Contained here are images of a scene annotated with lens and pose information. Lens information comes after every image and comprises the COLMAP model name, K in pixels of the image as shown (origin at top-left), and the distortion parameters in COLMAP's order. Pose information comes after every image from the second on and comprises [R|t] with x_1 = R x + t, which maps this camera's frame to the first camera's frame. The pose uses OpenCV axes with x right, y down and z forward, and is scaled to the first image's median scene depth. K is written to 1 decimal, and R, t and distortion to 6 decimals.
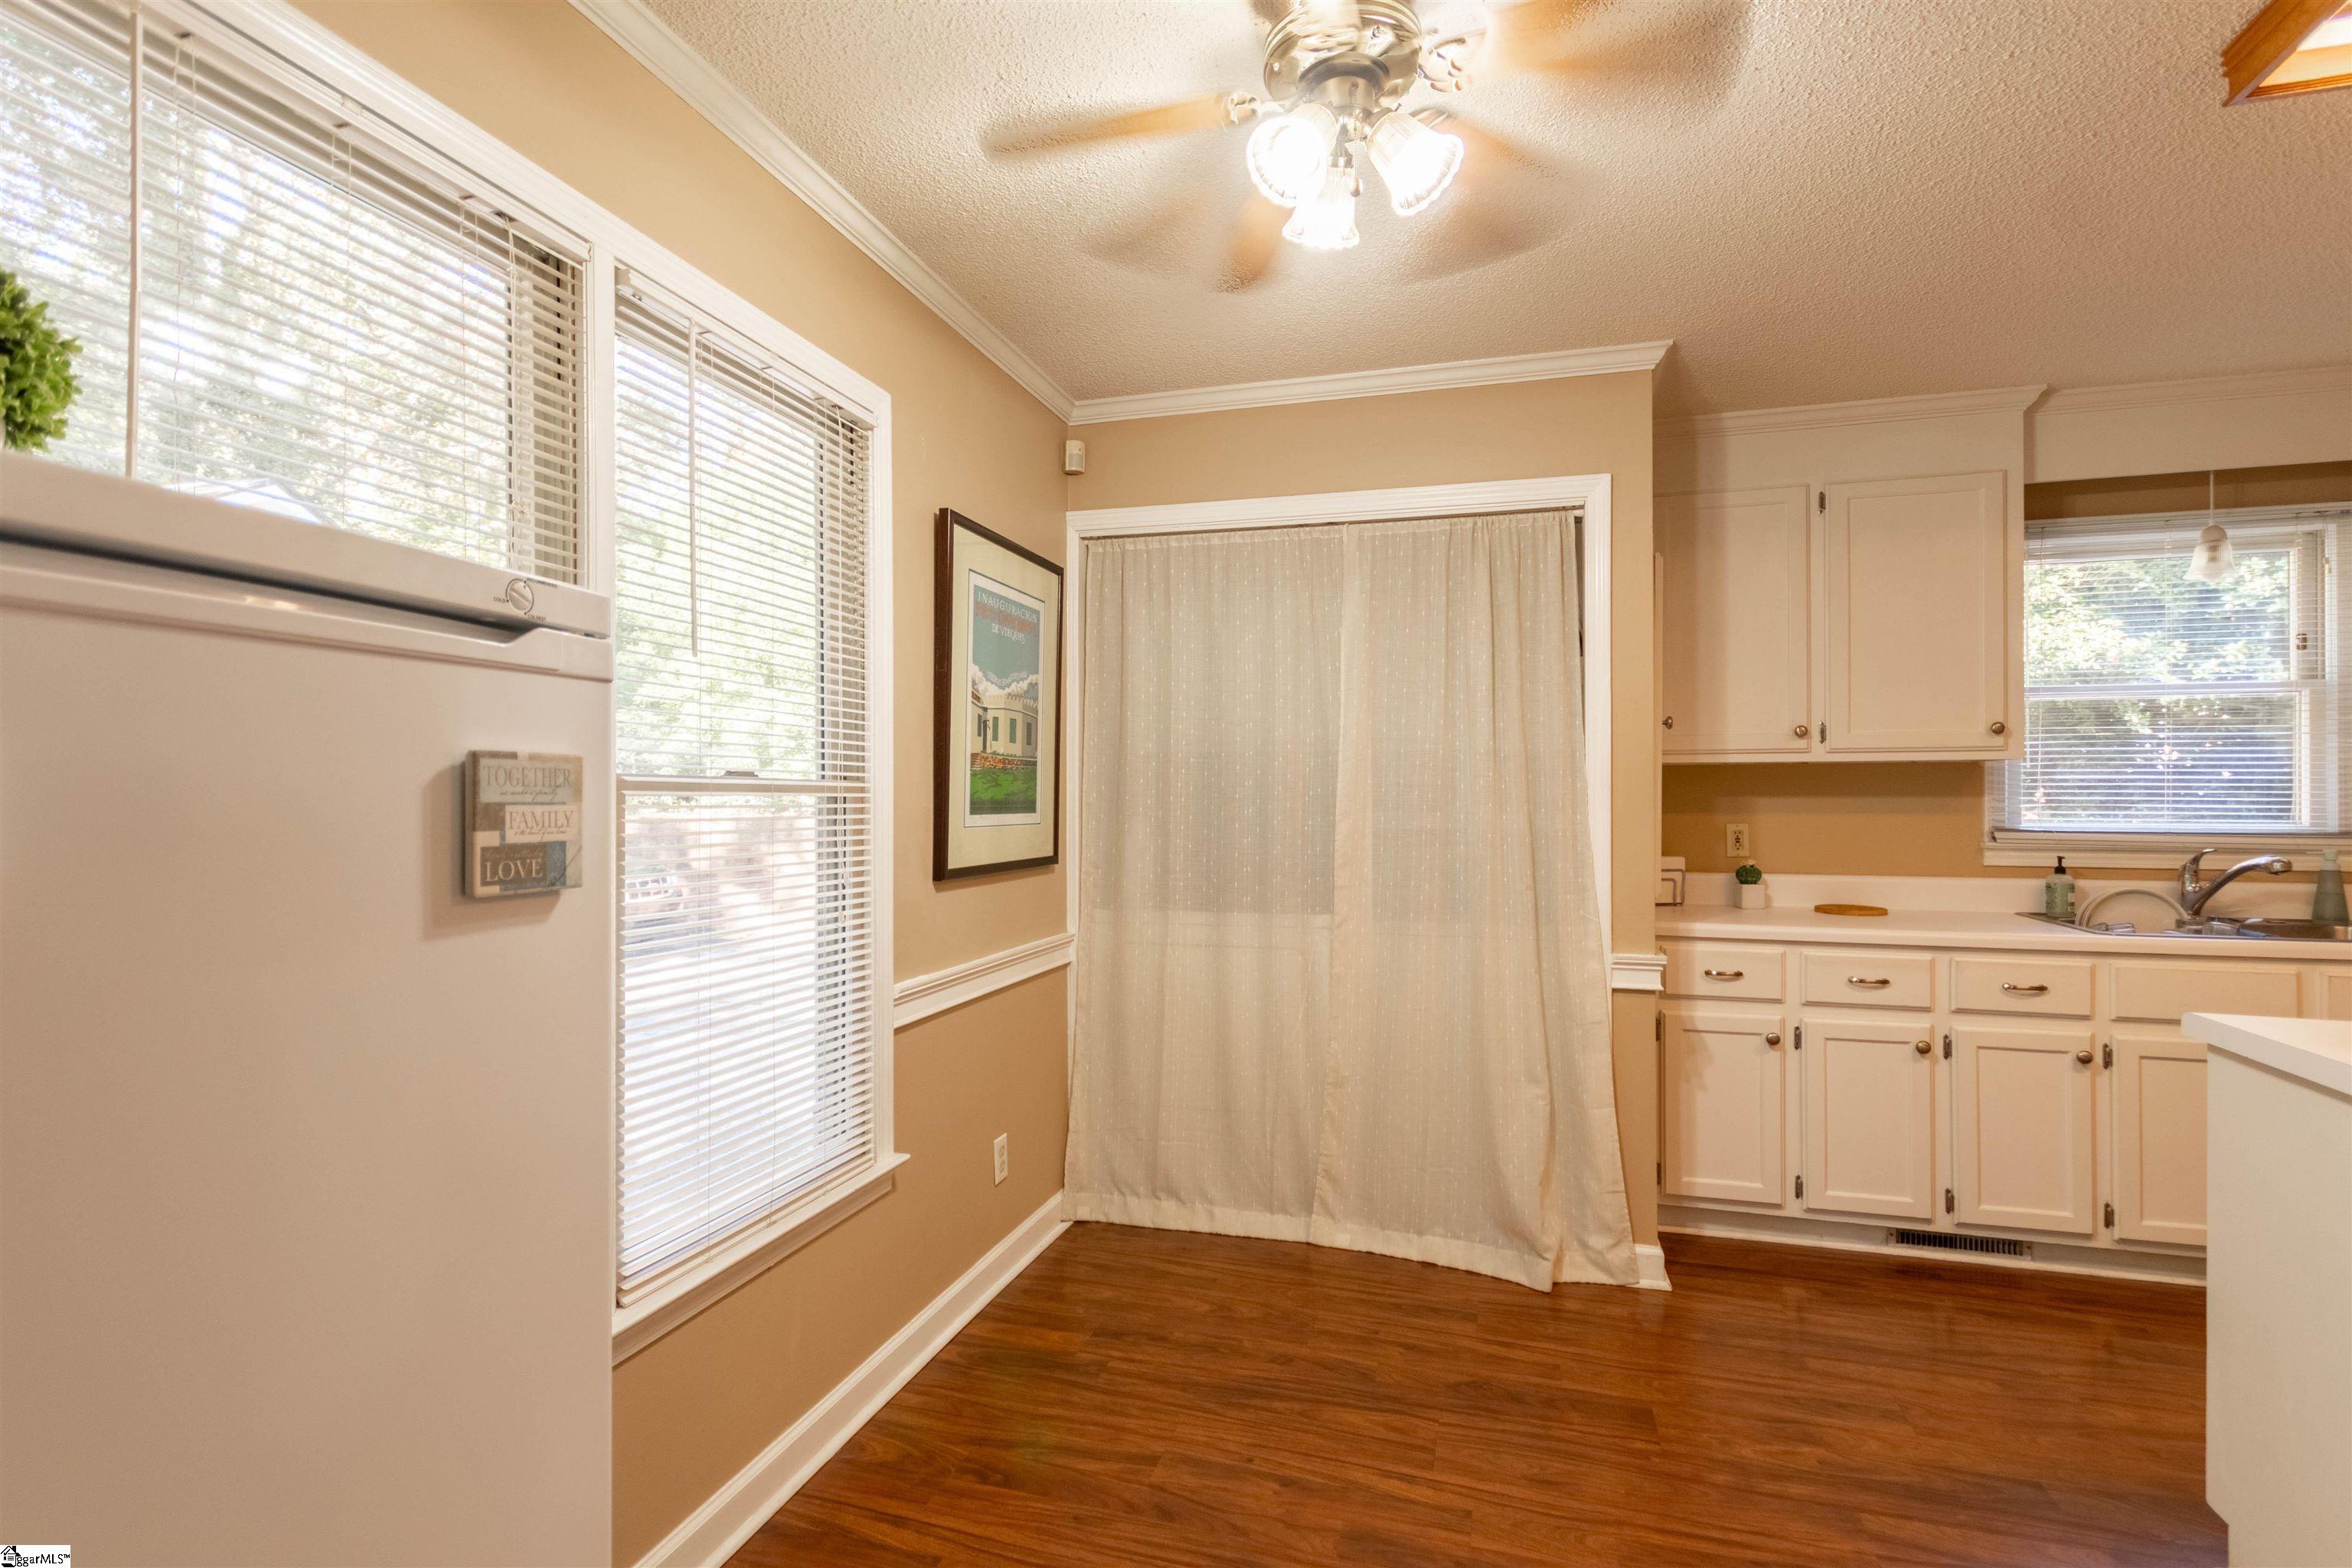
lens RADIAL K [[1112.5, 0, 1176.0], [0, 1112.5, 784.0], [0, 0, 1]] dist [0.000611, 0.000049]
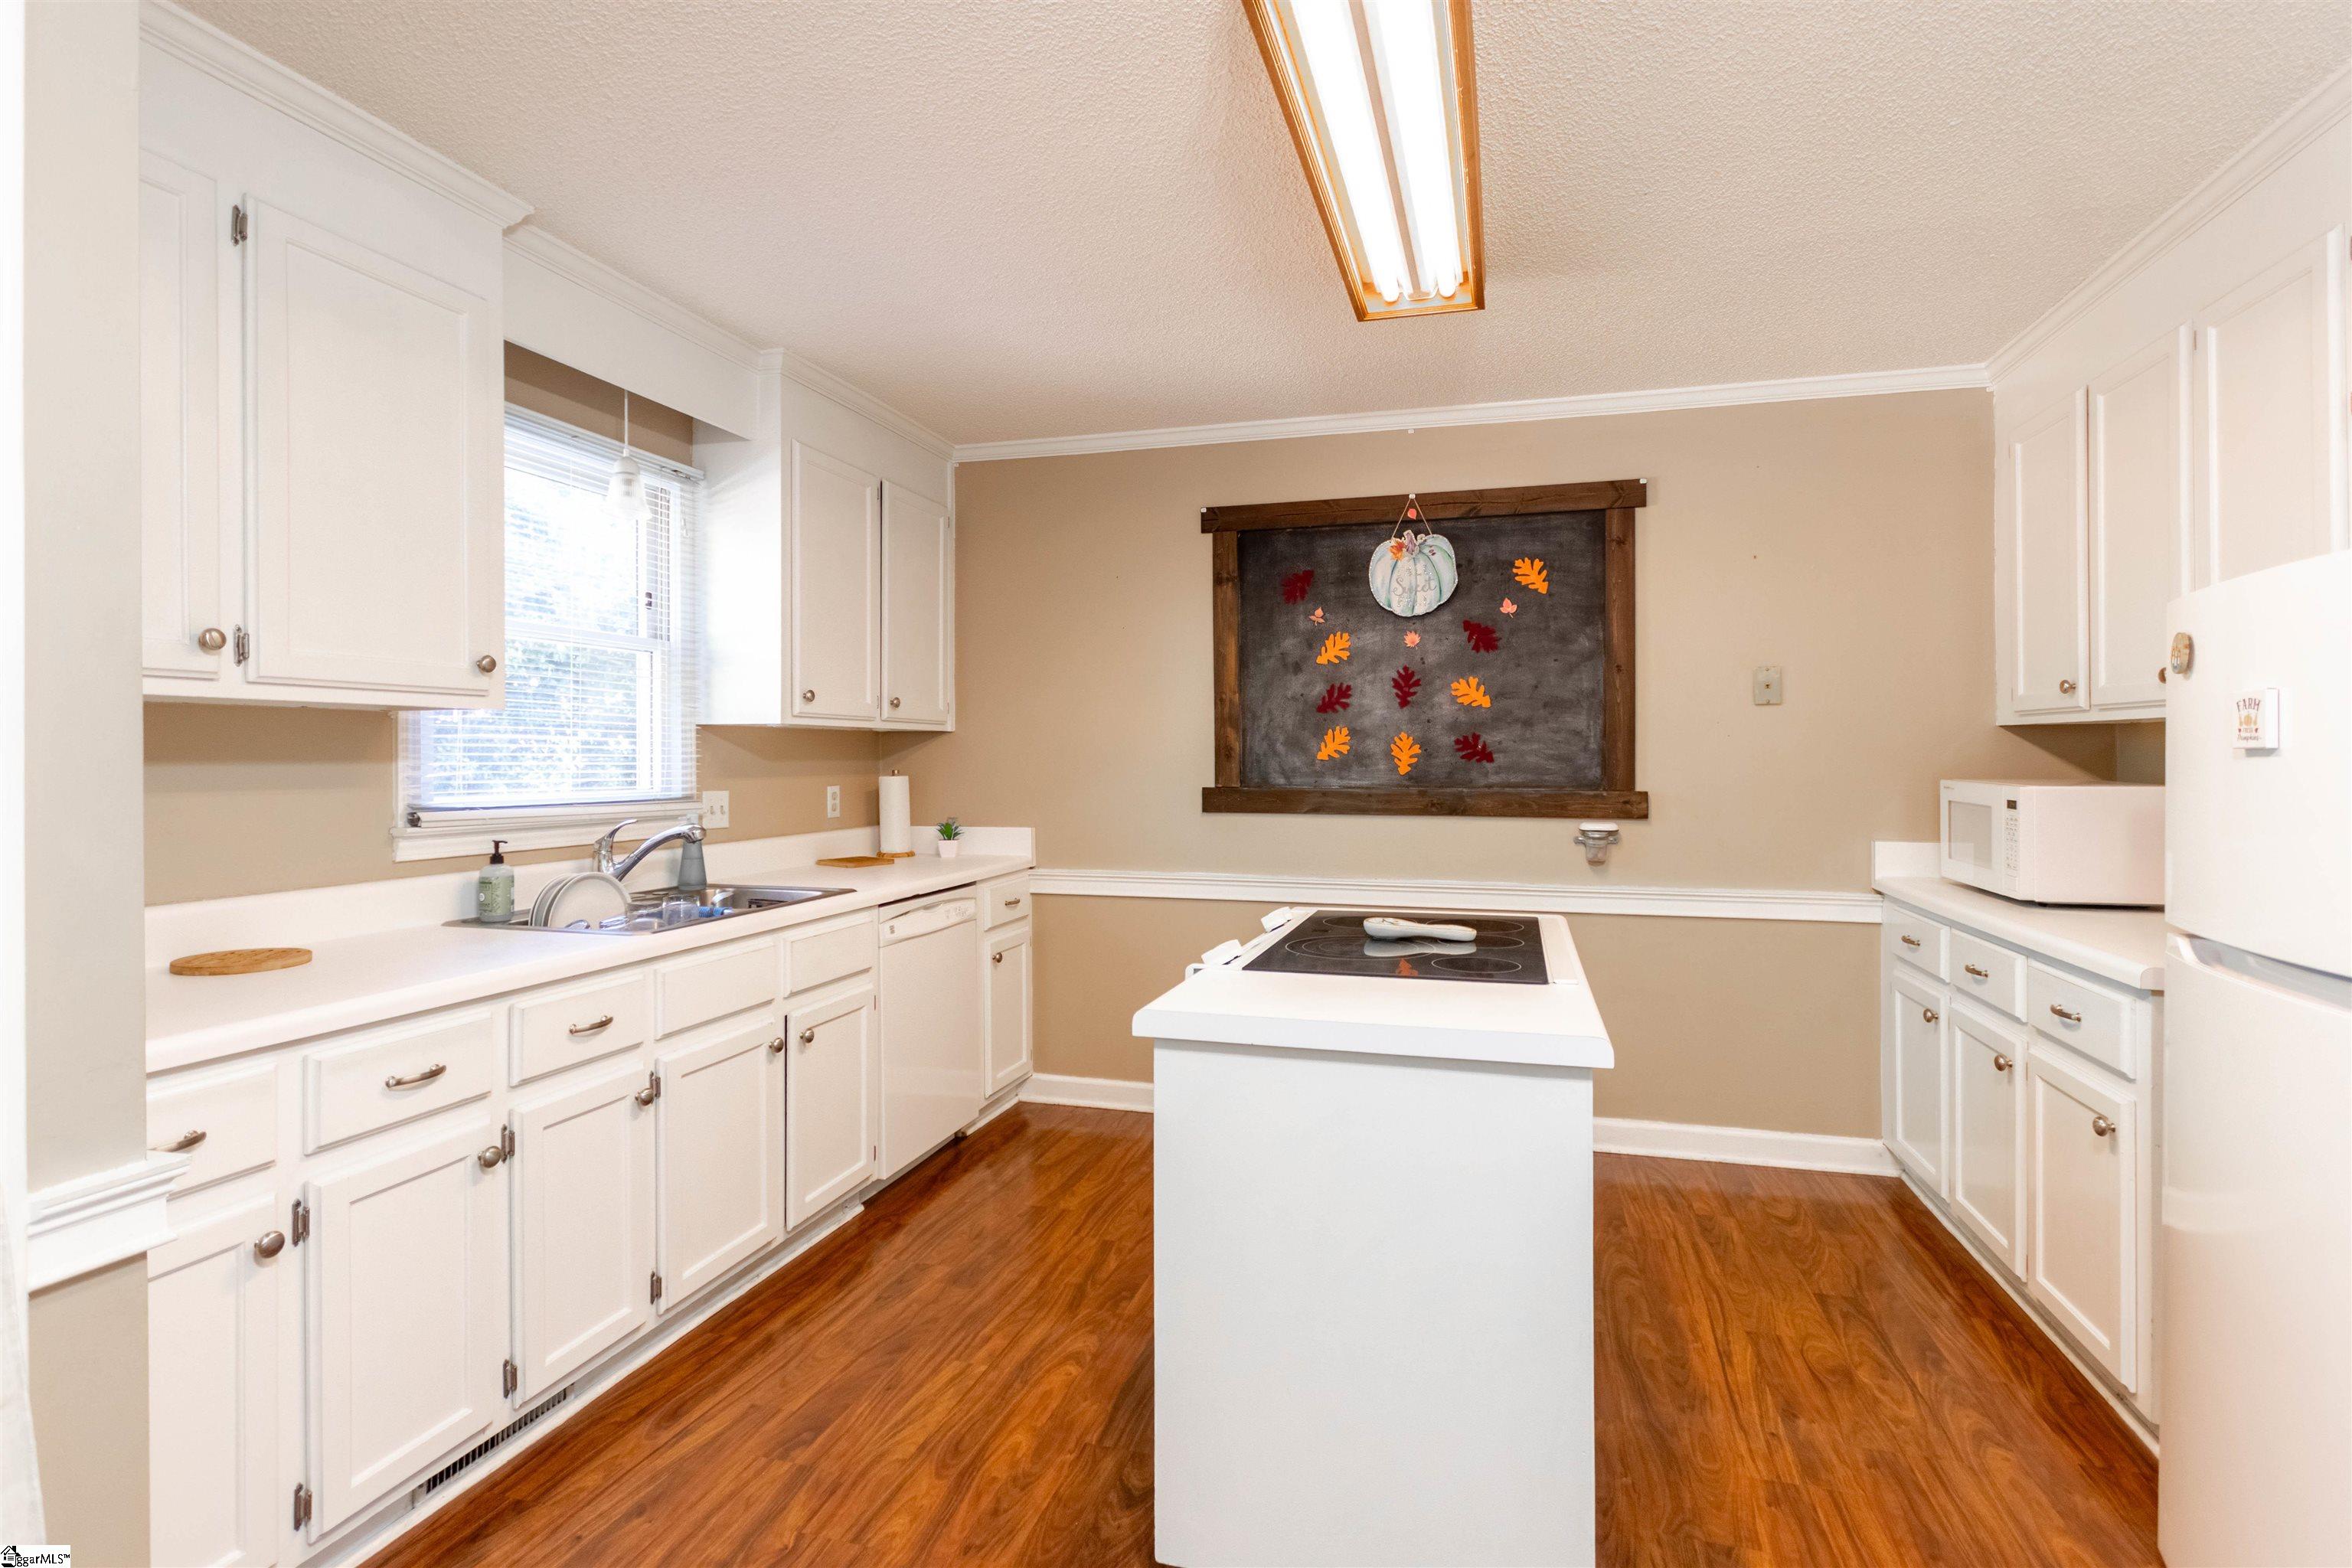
lens RADIAL K [[1162.0, 0, 1180.5], [0, 1162.0, 746.1], [0, 0, 1]] dist [0.028916, 0.000057]
pose [[-0.019384, 0.007136, 0.999787, -0.013061], [-0.013232, 0.999885, -0.007393, 0.001007], [-0.999725, -0.013373, -0.019288, 0.571764]]
